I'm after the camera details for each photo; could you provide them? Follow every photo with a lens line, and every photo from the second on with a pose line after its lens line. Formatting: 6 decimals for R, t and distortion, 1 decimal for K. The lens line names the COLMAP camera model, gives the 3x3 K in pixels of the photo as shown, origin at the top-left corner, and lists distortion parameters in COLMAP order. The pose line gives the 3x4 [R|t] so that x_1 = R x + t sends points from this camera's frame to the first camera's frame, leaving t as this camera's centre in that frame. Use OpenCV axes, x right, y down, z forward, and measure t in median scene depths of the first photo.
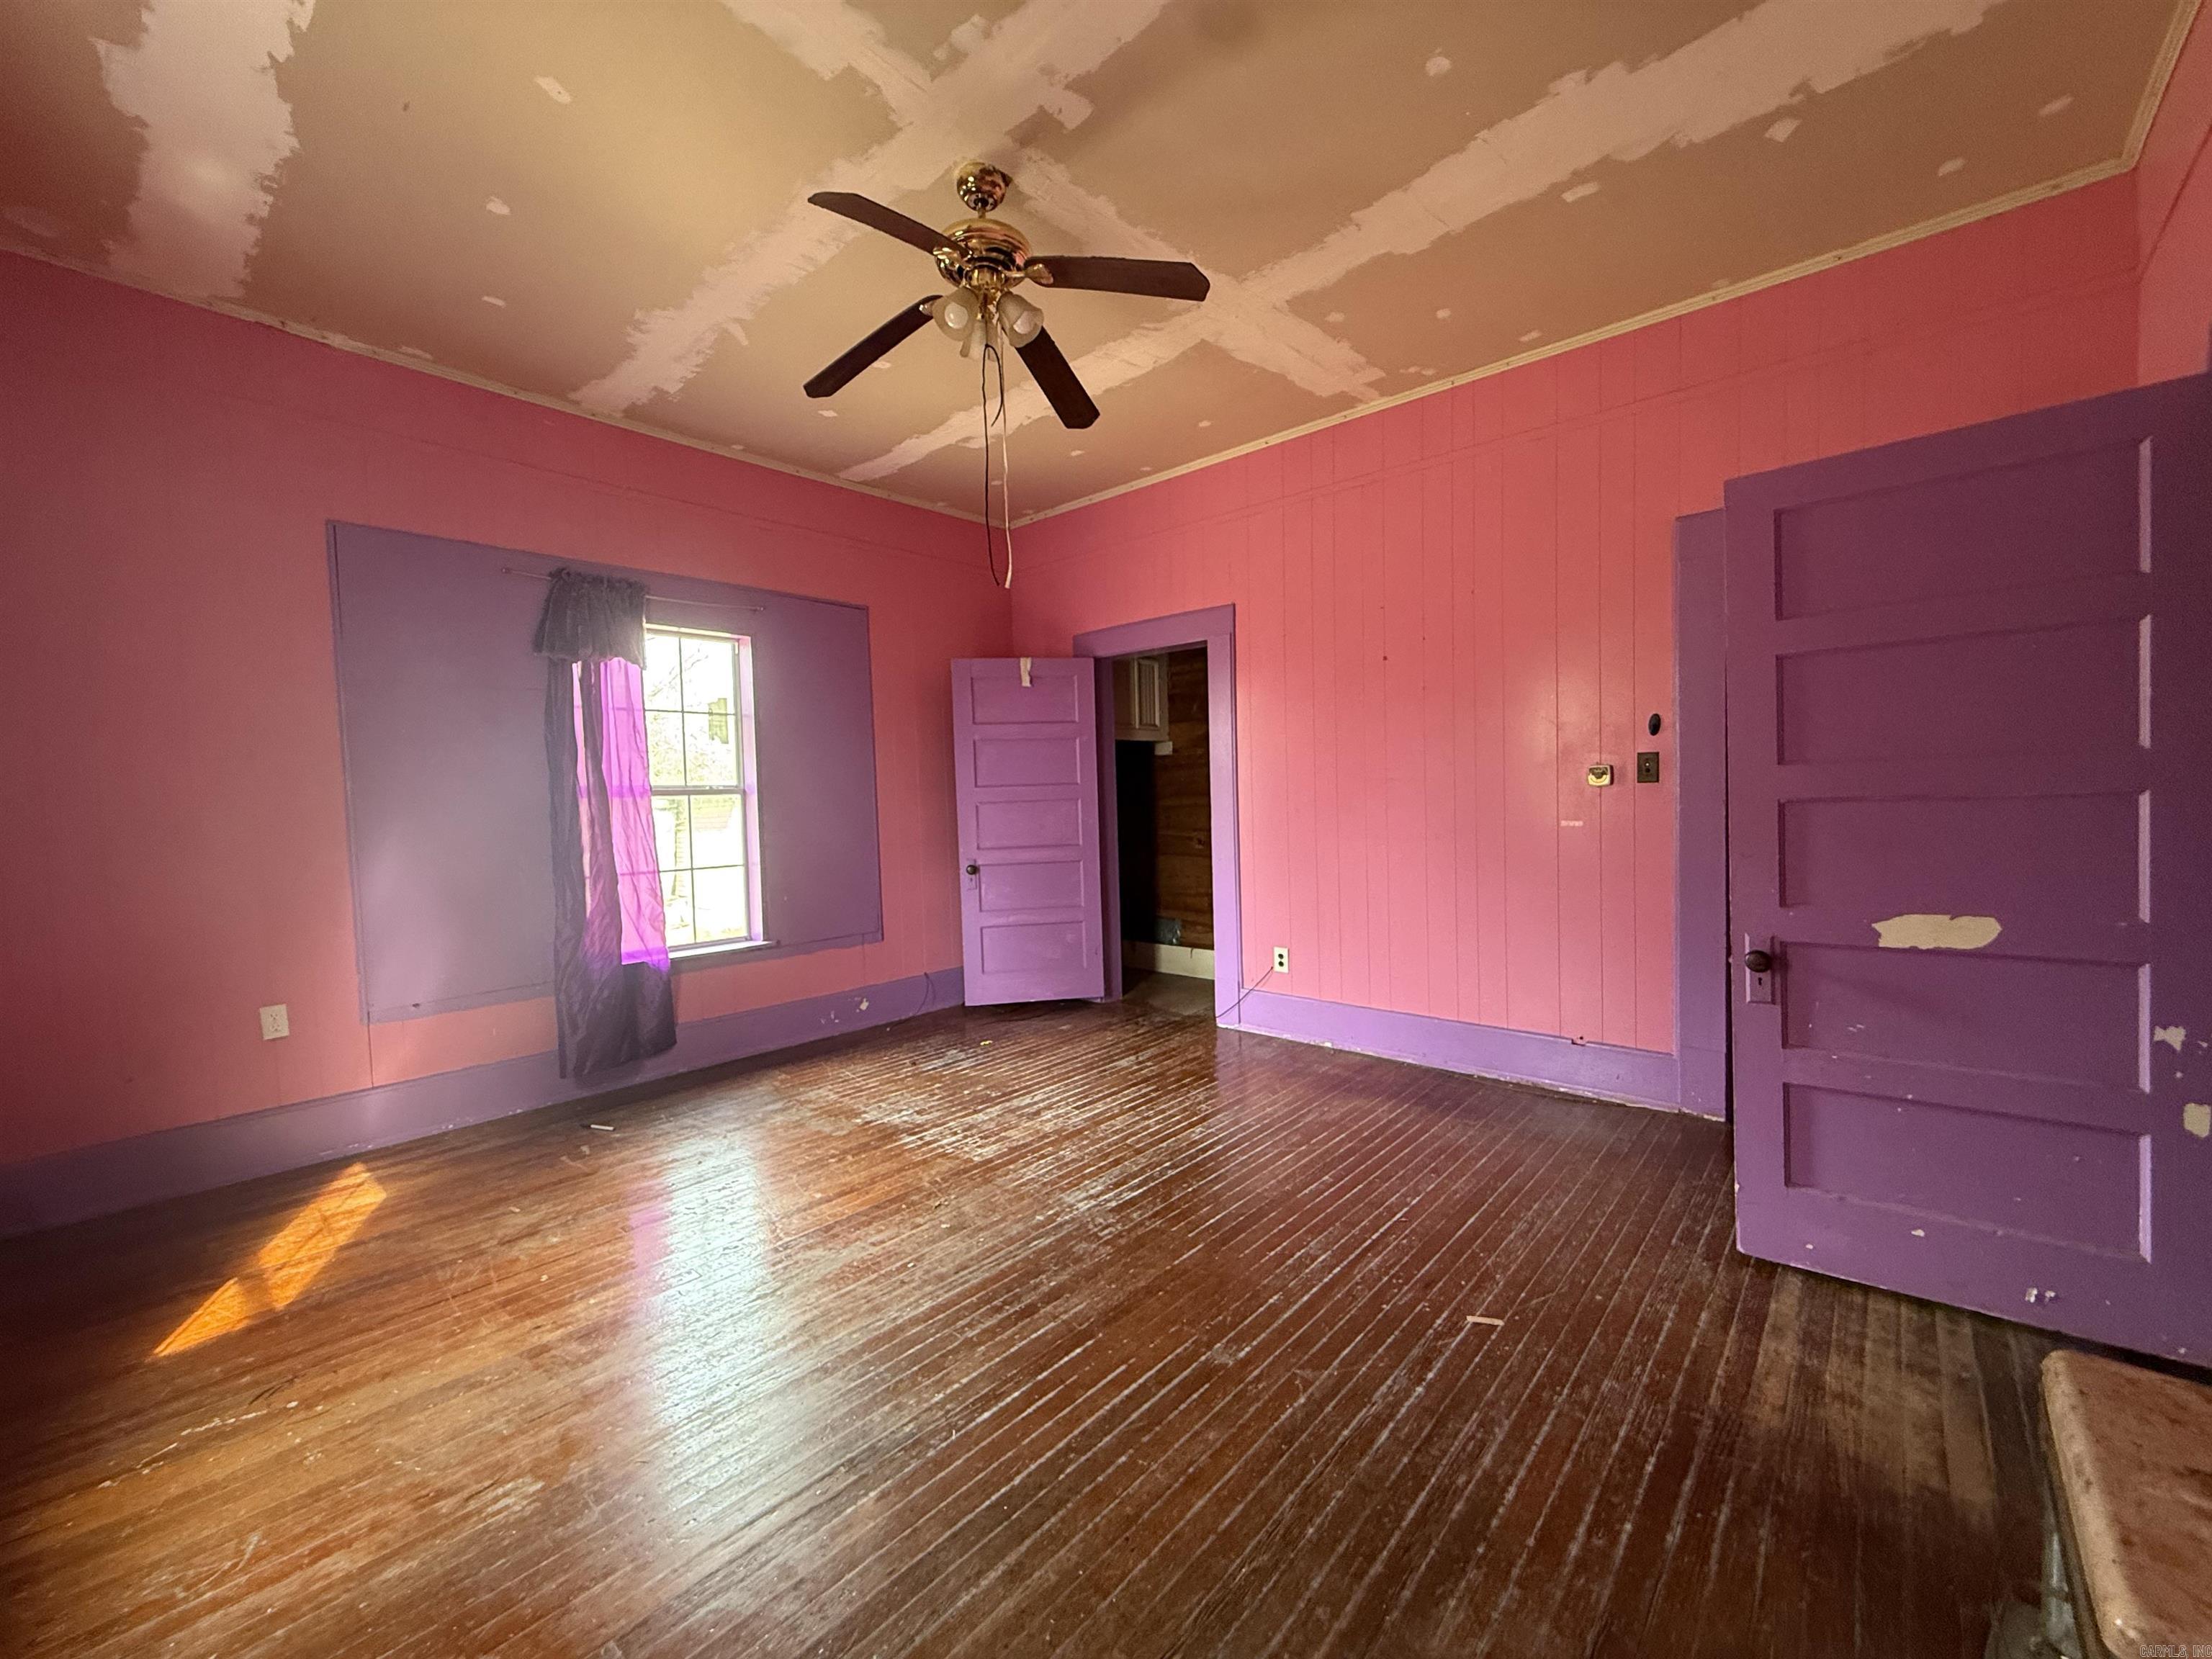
lens RADIAL K [[880.7, 0, 1101.1], [0, 880.7, 831.0], [0, 0, 1]] dist [0.000739, 0.000892]
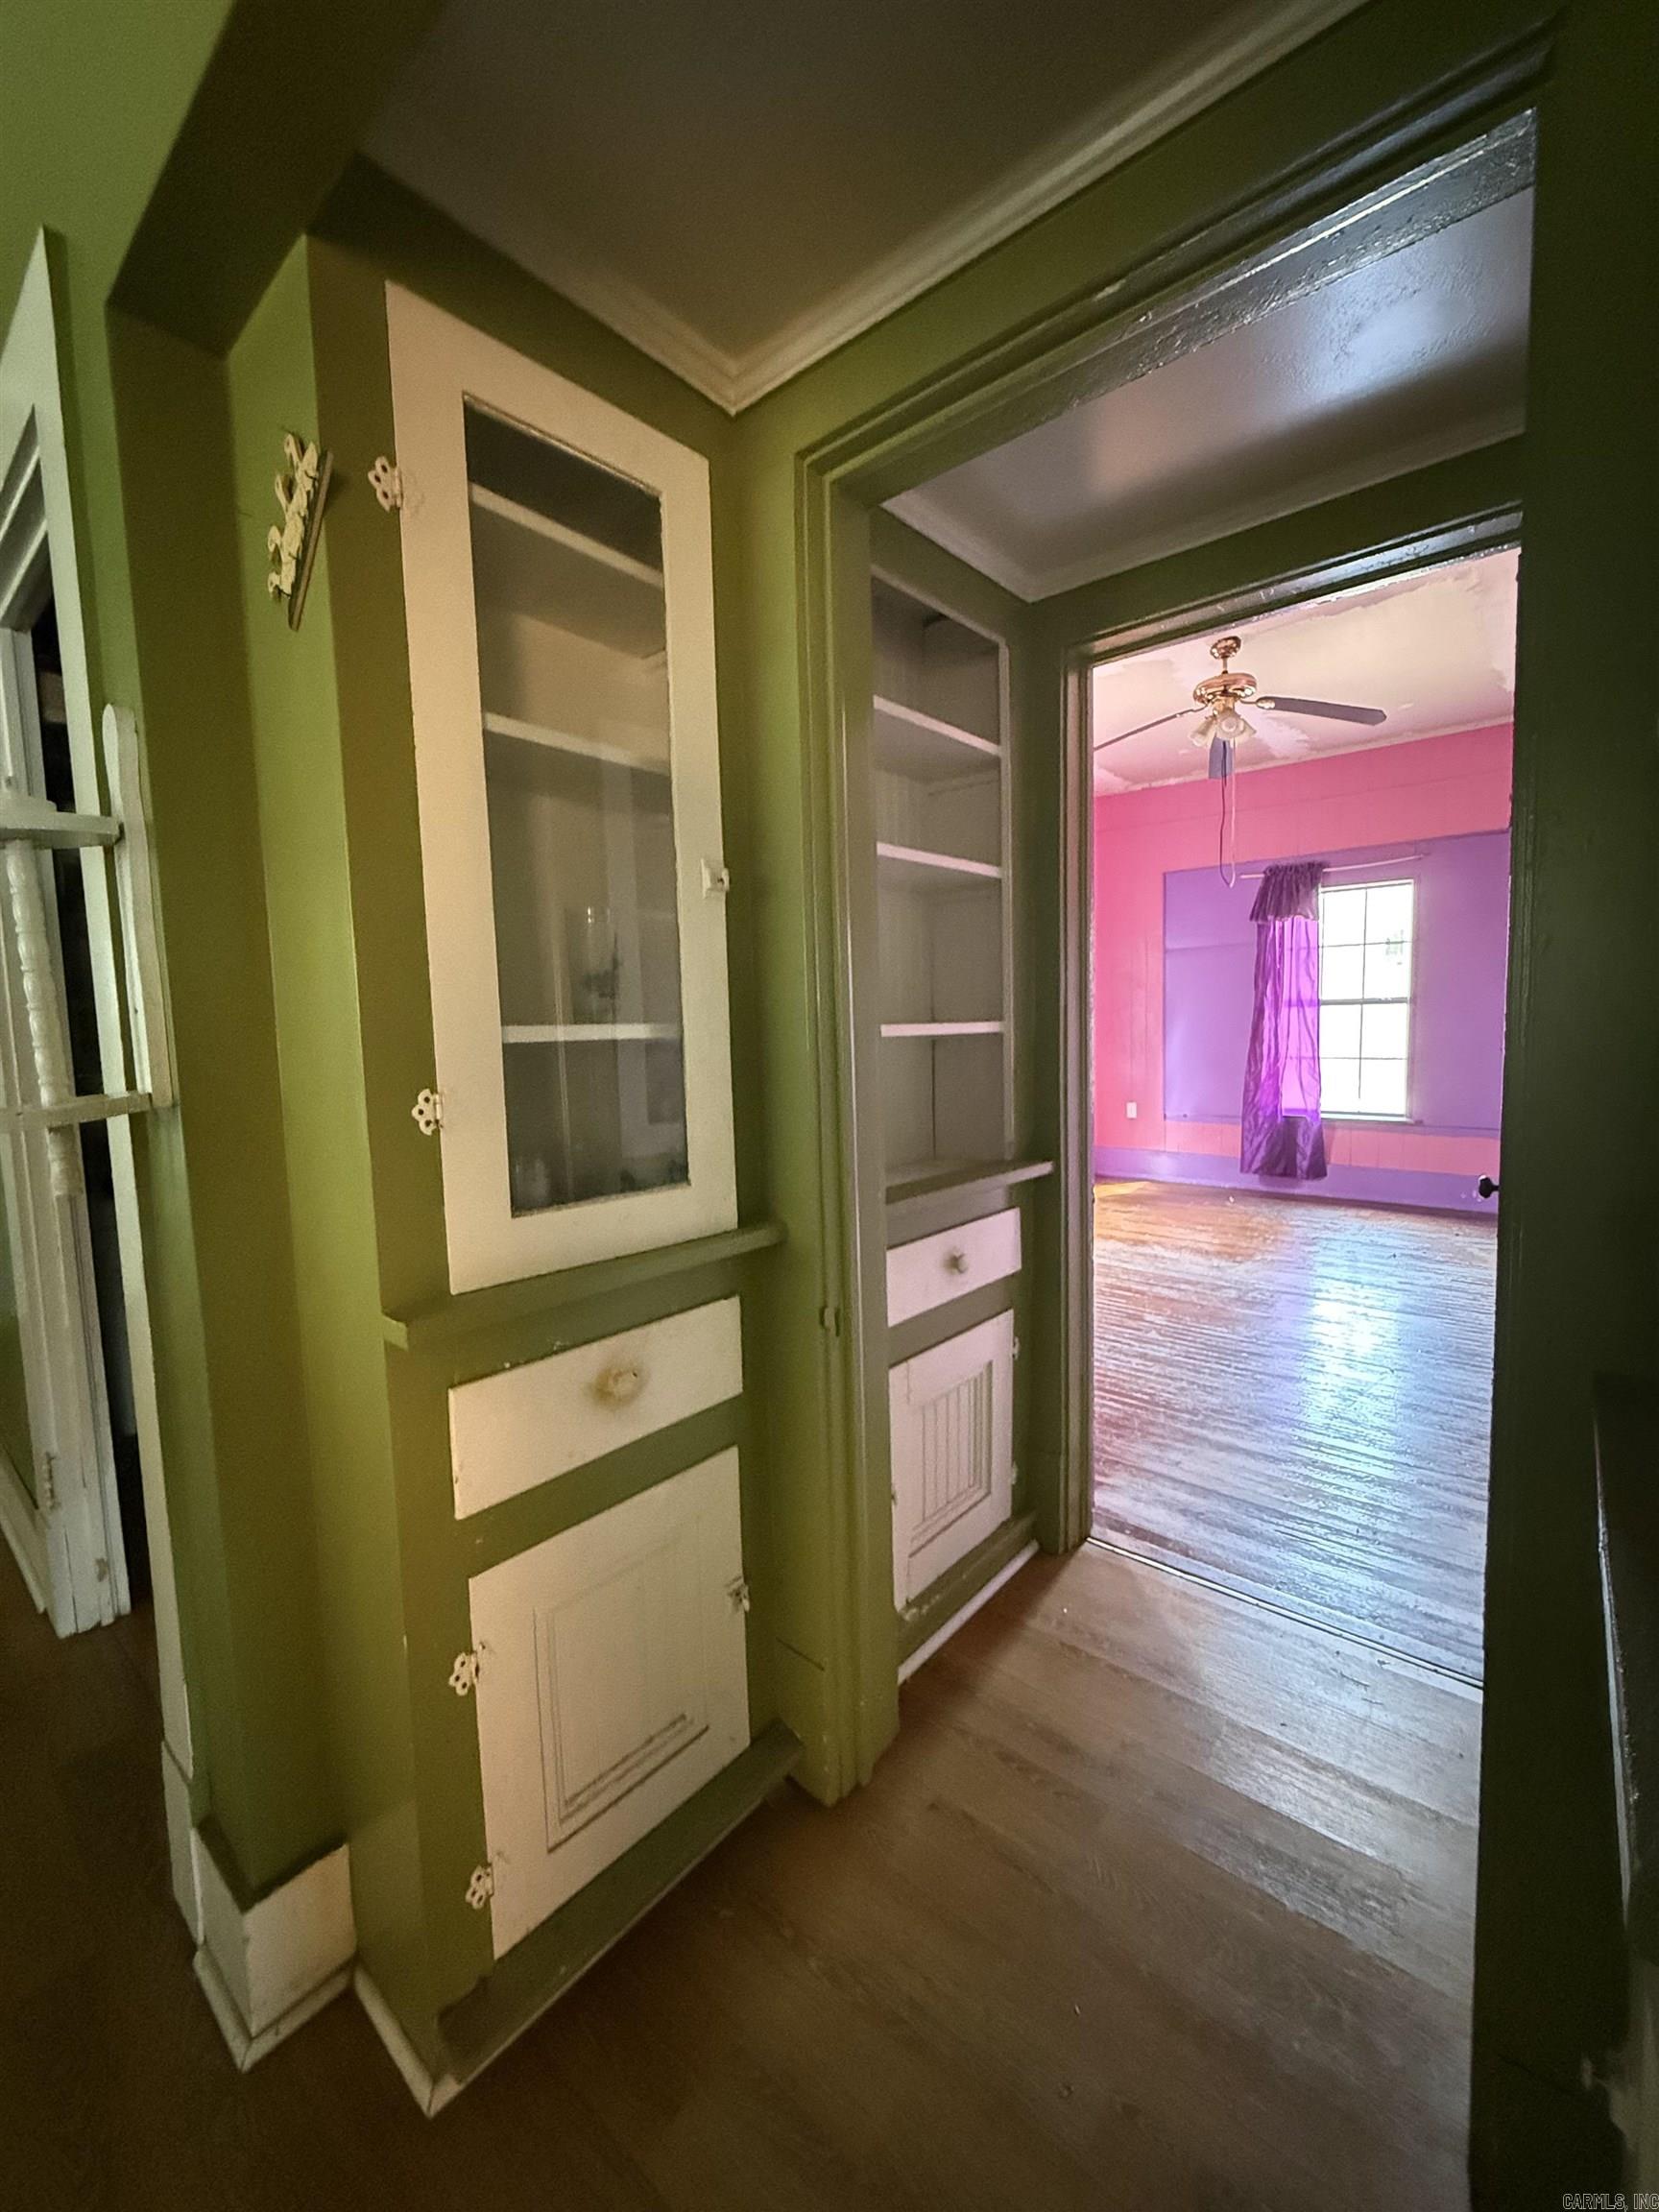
lens RADIAL K [[880.7, 0, 826.2], [0, 880.7, 1109.0], [0, 0, 1]] dist [0.000739, 0.000892]
pose [[0.033411, 0.116537, -0.992624, 0.997898], [-0.020563, 0.993049, 0.115895, -0.022521], [0.999230, 0.016539, 0.035575, 0.125392]]
